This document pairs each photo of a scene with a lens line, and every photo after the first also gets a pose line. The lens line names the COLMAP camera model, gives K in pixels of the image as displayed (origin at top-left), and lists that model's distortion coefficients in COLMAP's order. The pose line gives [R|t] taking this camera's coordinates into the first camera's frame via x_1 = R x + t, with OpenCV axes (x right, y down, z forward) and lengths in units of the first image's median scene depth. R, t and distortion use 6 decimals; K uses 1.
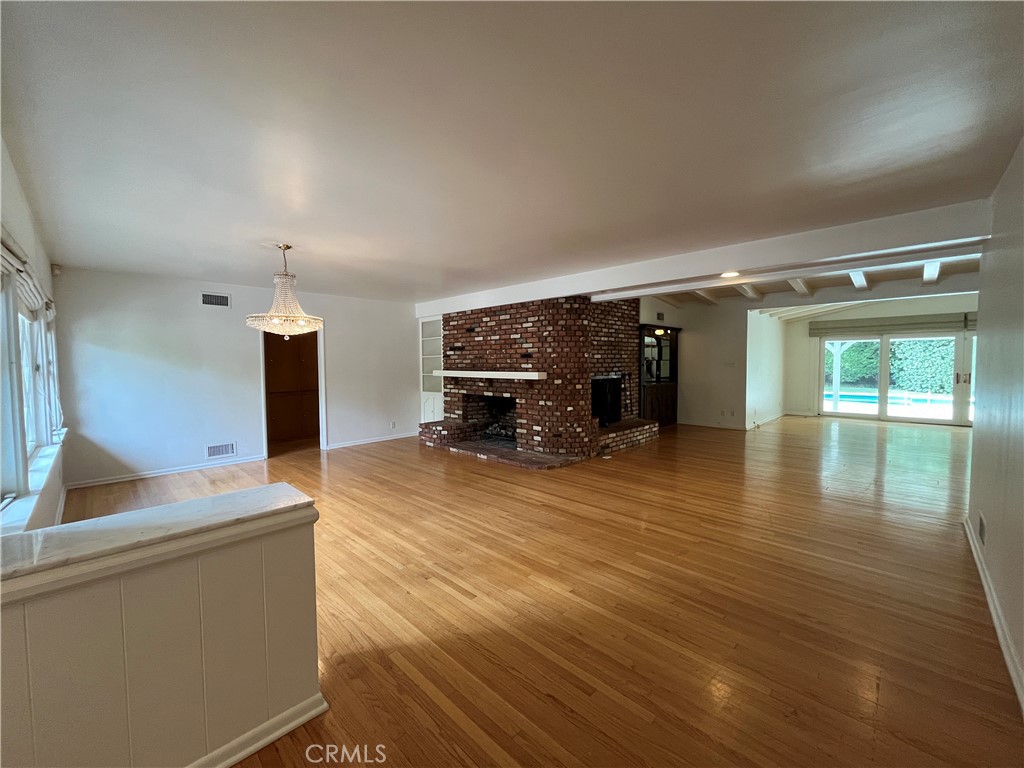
lens RADIAL K [[412.6, 0, 510.7], [0, 412.6, 382.2], [0, 0, 1]] dist [-0.002101, -0.000190]
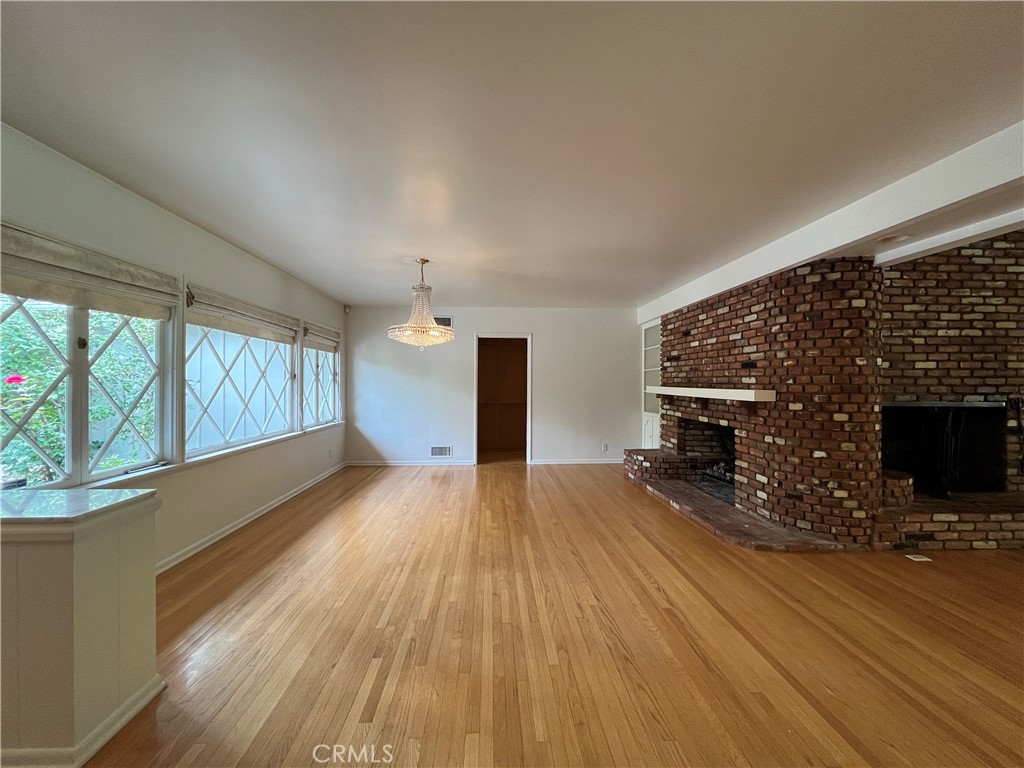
lens RADIAL K [[412.6, 0, 510.4], [0, 412.6, 382.0], [0, 0, 1]] dist [-0.002101, -0.000190]
pose [[0.730204, 0.009808, -0.683159, 0.216609], [-0.040520, 0.998759, -0.028971, -0.002588], [0.682027, 0.048837, 0.729695, 0.272699]]
